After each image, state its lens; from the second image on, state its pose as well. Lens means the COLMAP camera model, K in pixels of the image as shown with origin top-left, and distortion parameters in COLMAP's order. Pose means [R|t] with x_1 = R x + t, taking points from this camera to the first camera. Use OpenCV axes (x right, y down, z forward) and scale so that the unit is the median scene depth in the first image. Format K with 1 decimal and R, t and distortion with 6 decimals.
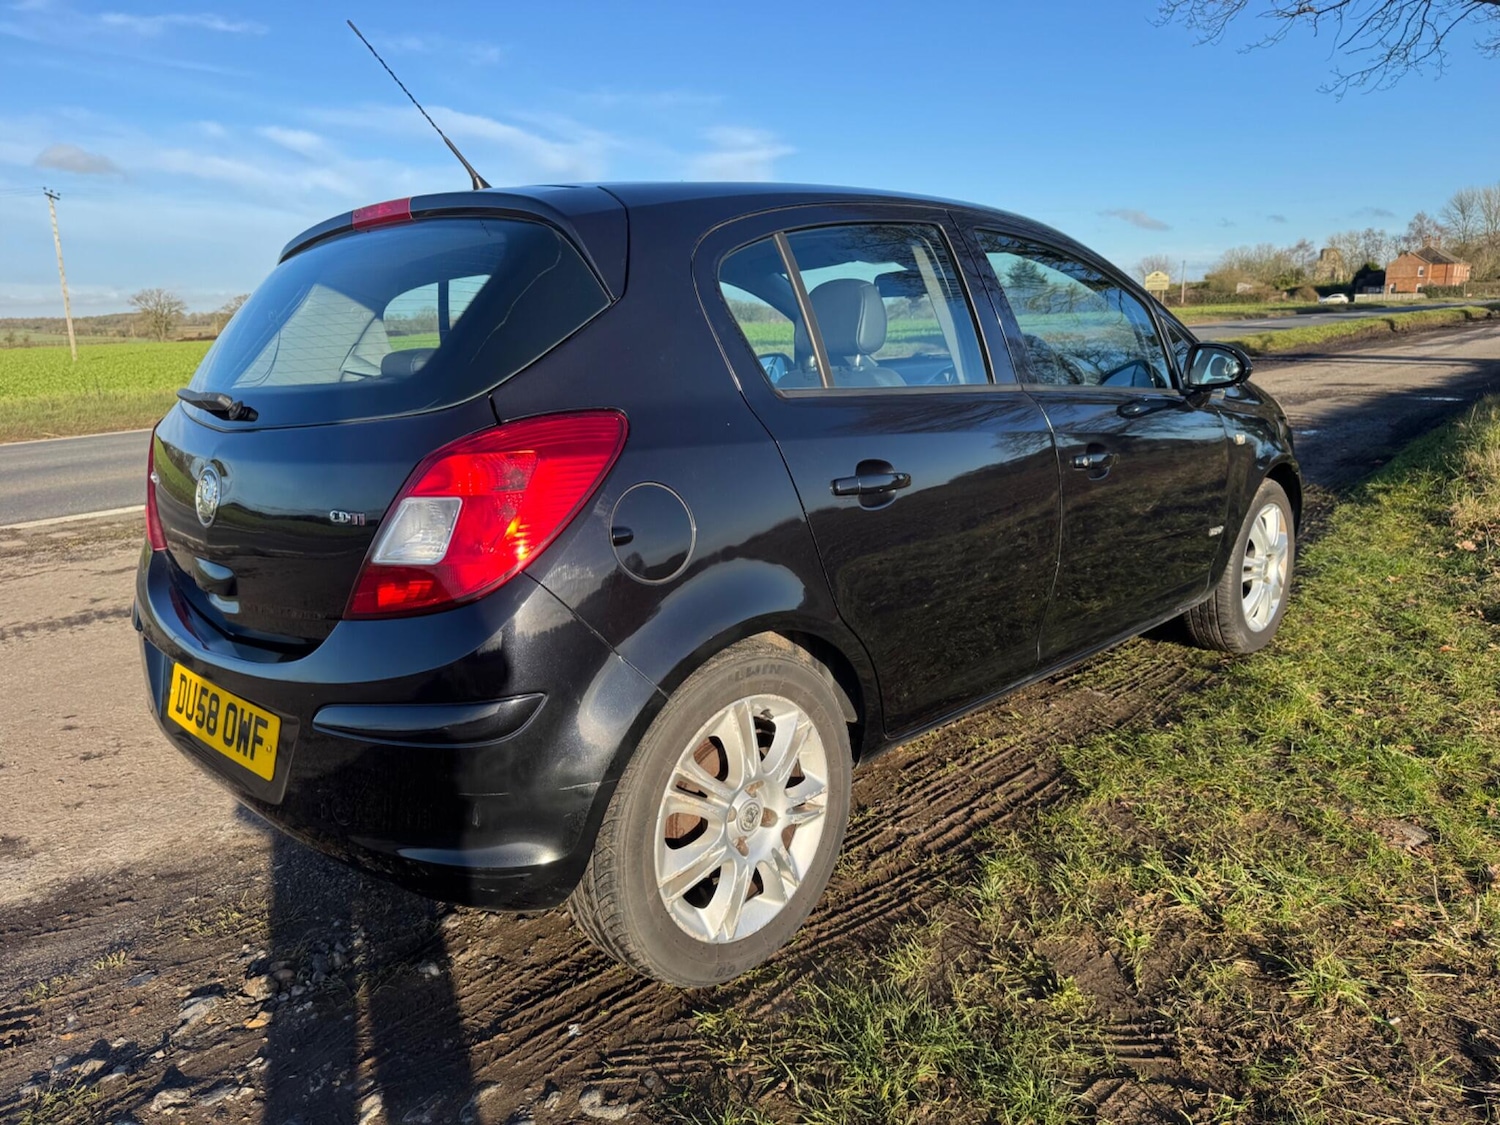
lens RADIAL K [[1064.0, 0, 753.9], [0, 1064.0, 561.0], [0, 0, 1]] dist [0.023244, -0.031757]
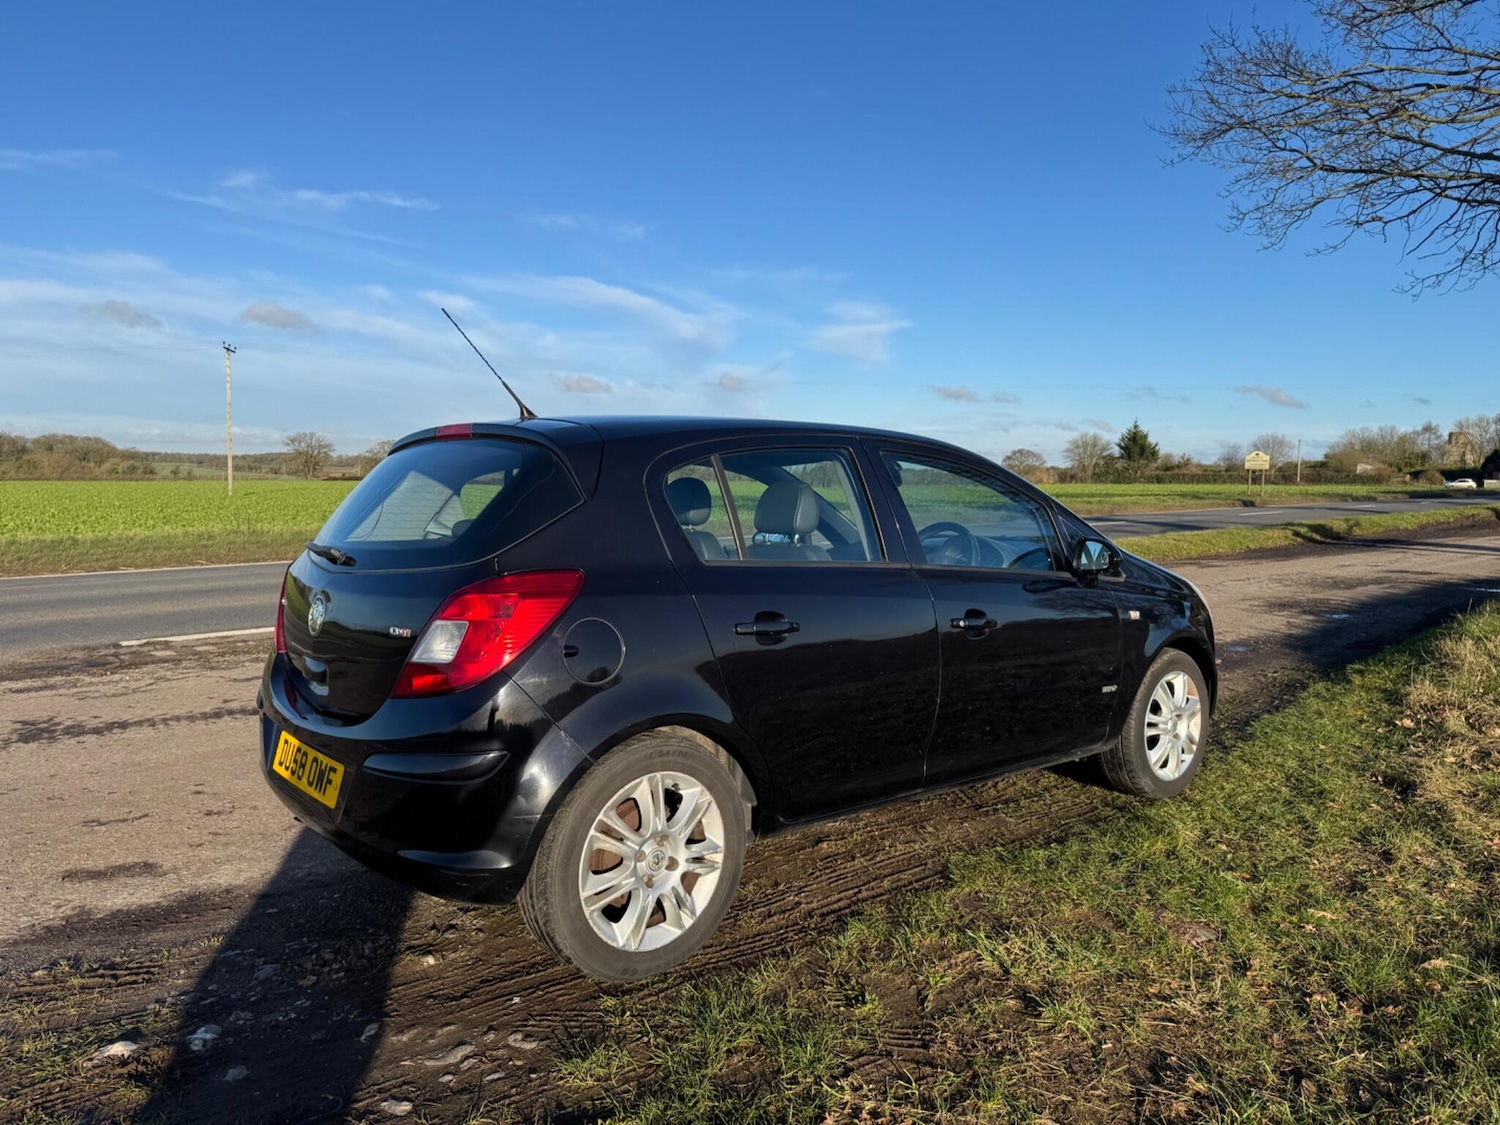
lens RADIAL K [[1064.0, 0, 755.0], [0, 1064.0, 558.6], [0, 0, 1]] dist [0.023244, -0.031757]
pose [[0.993979, 0.045437, -0.099707, 0.234365], [-0.059578, 0.987814, -0.143787, 0.038471], [0.091958, 0.148862, 0.984573, -0.410336]]
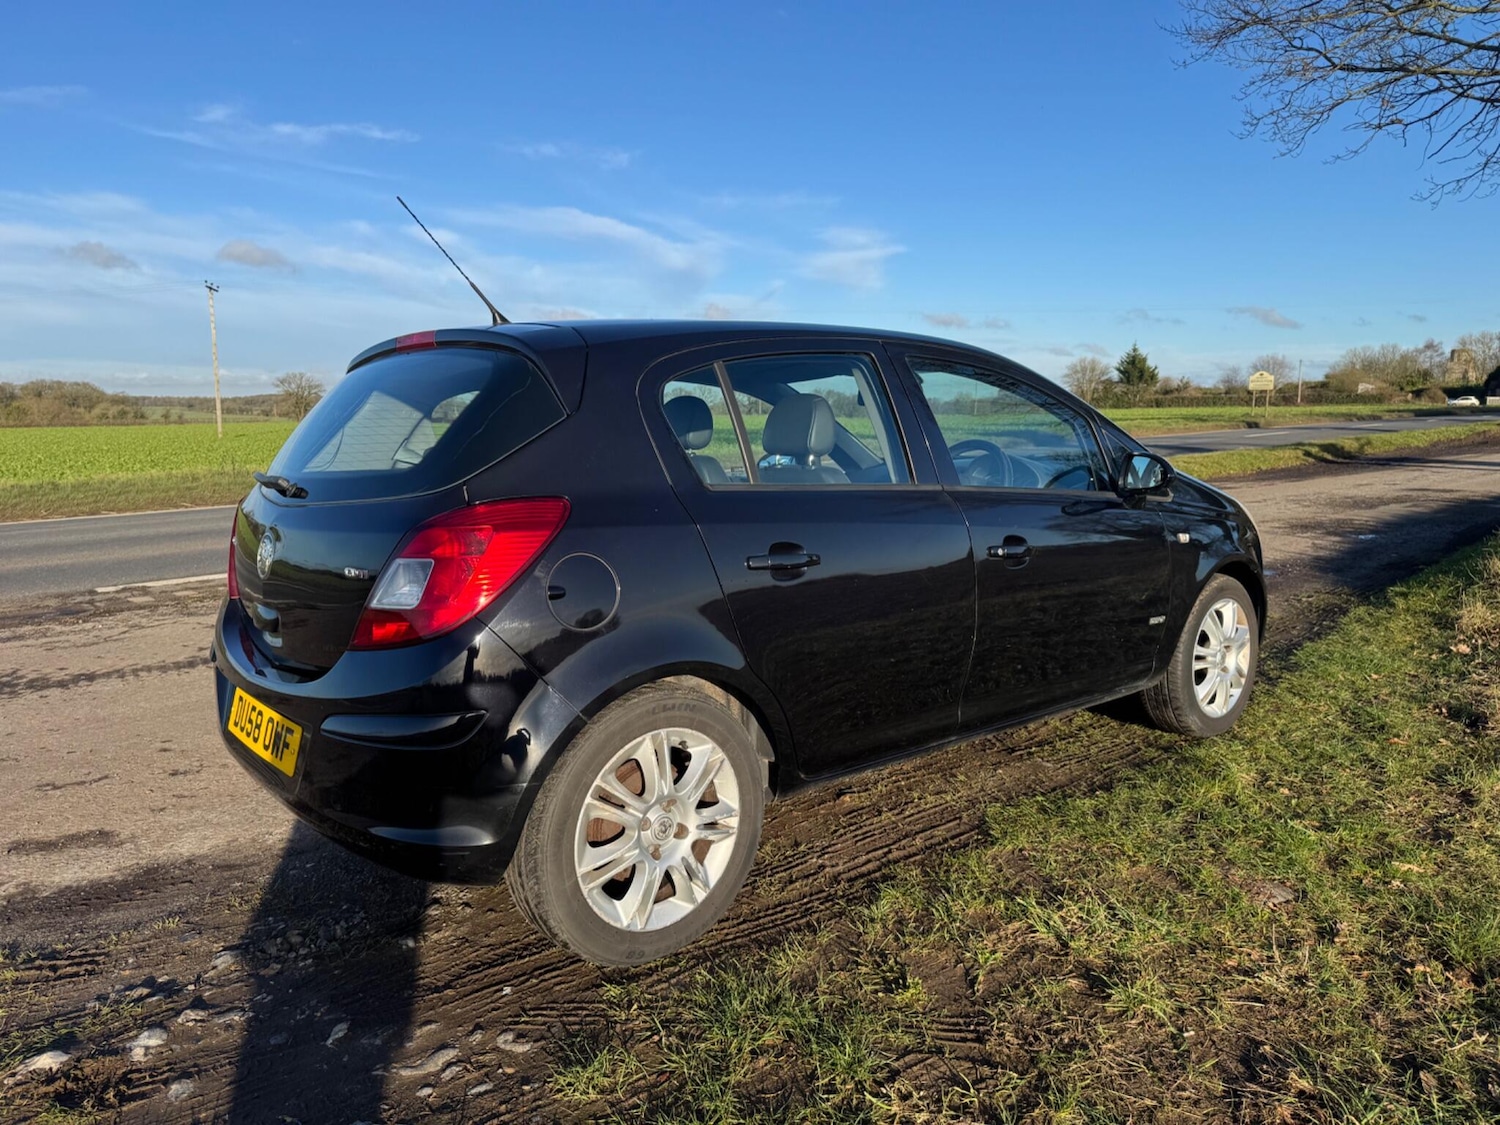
lens RADIAL K [[1064.0, 0, 747.9], [0, 1064.0, 559.4], [0, 0, 1]] dist [0.023244, -0.031757]
pose [[0.994457, 0.032093, -0.100122, 0.195289], [-0.040300, 0.995894, -0.081056, 0.025244], [0.097110, 0.084642, 0.991668, -0.222014]]
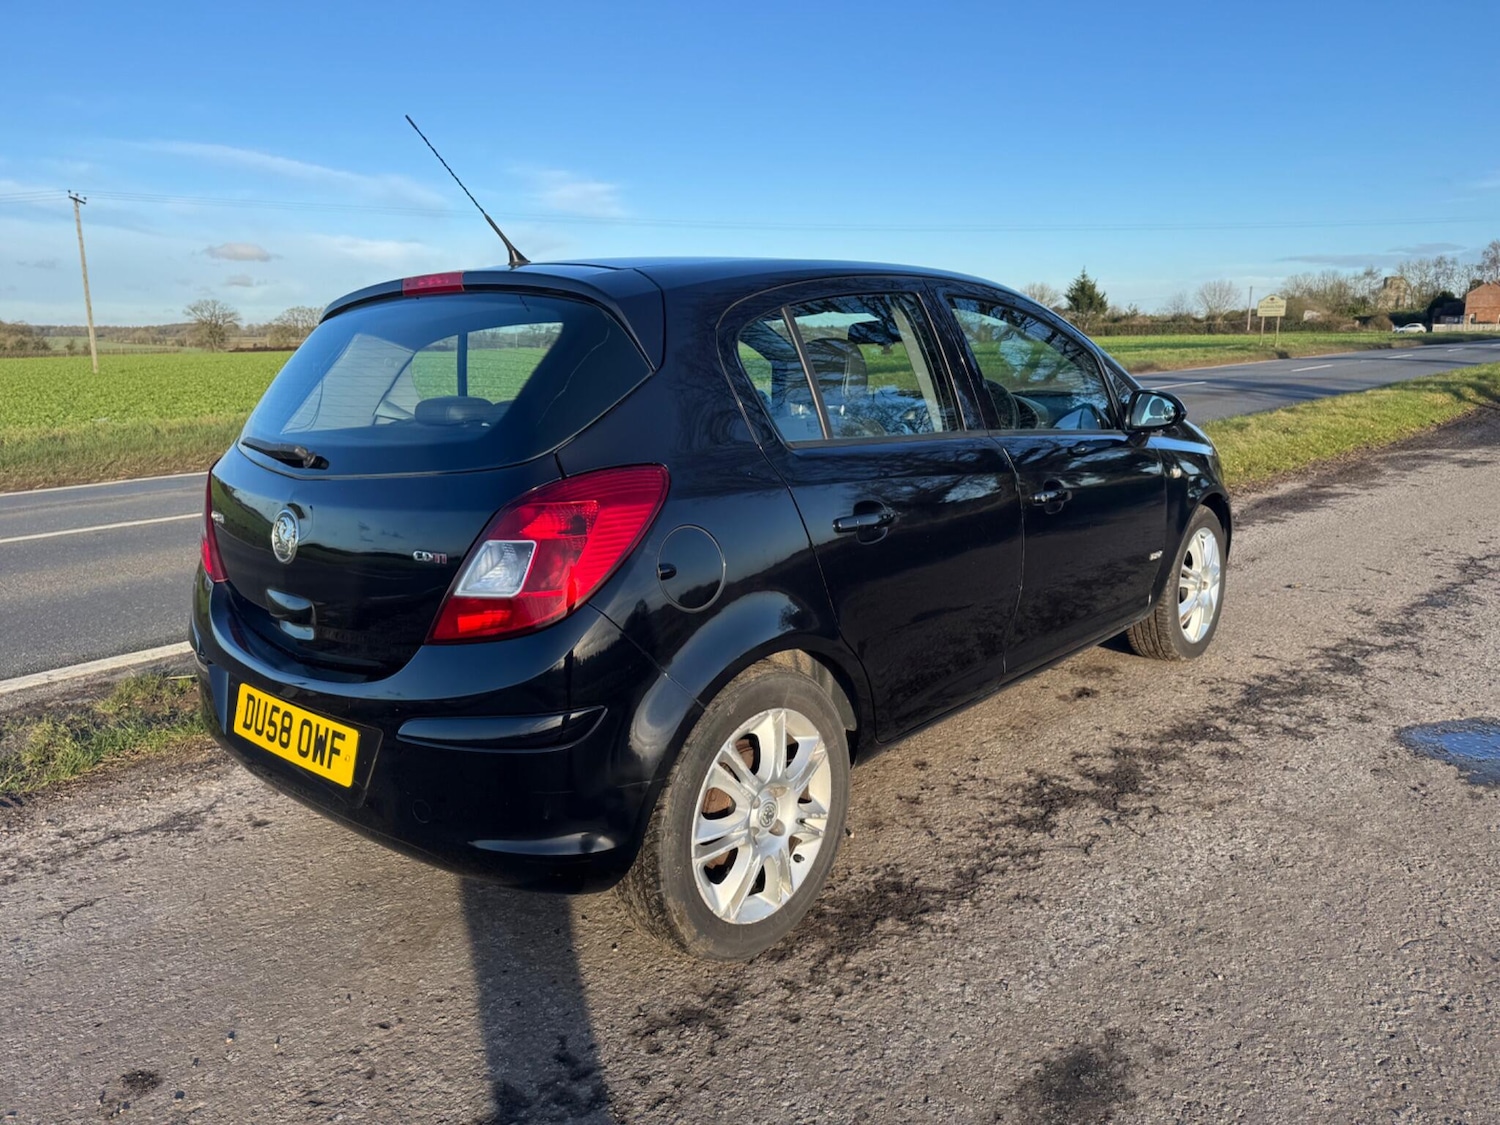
lens RADIAL K [[1064.0, 0, 755.9], [0, 1064.0, 560.4], [0, 0, 1]] dist [0.023244, -0.031757]
pose [[0.998561, -0.004950, 0.053397, -0.072096], [0.005709, 0.999885, -0.014071, -0.015542], [-0.053322, 0.014356, 0.998474, -0.150102]]
